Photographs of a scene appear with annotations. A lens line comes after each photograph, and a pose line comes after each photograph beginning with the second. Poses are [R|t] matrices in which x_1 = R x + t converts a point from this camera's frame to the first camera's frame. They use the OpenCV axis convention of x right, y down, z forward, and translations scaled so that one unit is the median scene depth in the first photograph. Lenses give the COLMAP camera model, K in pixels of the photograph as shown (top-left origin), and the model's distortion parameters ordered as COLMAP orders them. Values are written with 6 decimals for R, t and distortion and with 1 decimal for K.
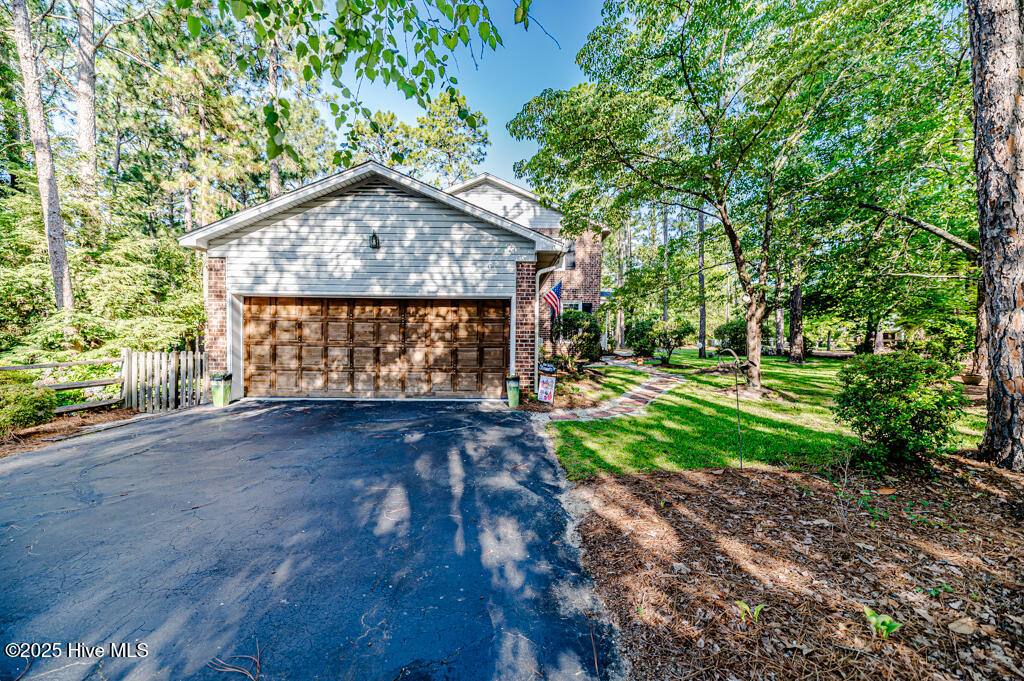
lens RADIAL K [[405.9, 0, 516.2], [0, 405.9, 342.9], [0, 0, 1]] dist [-0.001262, -0.000094]
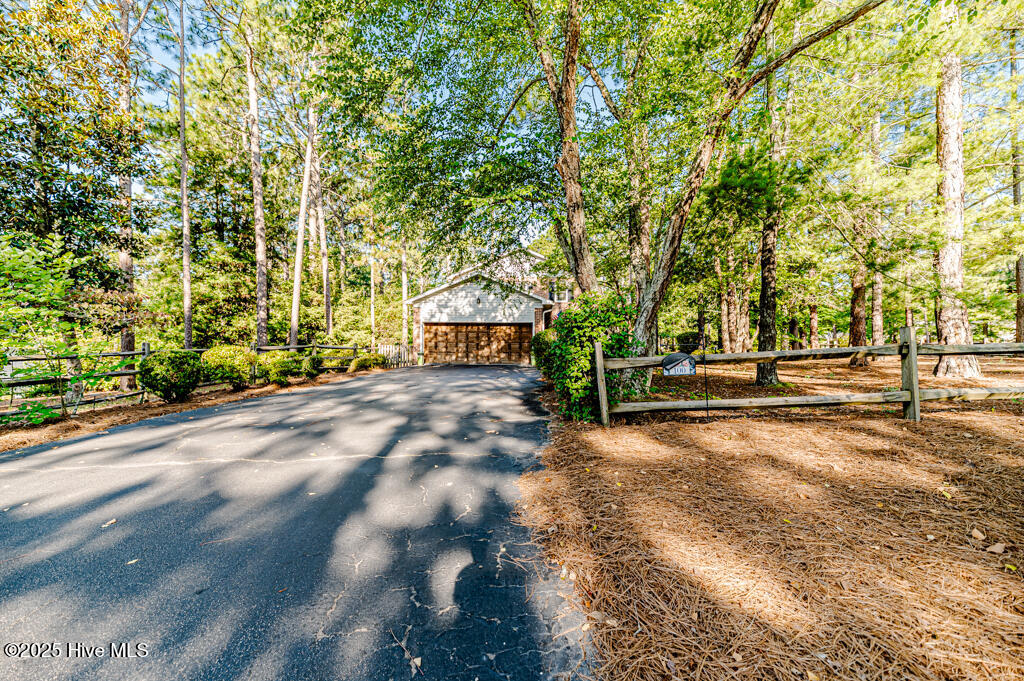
lens RADIAL K [[405.9, 0, 507.4], [0, 405.9, 342.1], [0, 0, 1]] dist [-0.001262, -0.000094]
pose [[0.999956, -0.001753, -0.009199, -0.141659], [0.001678, 0.999965, -0.008199, 0.026117], [0.009213, 0.008183, 0.999924, -1.457272]]
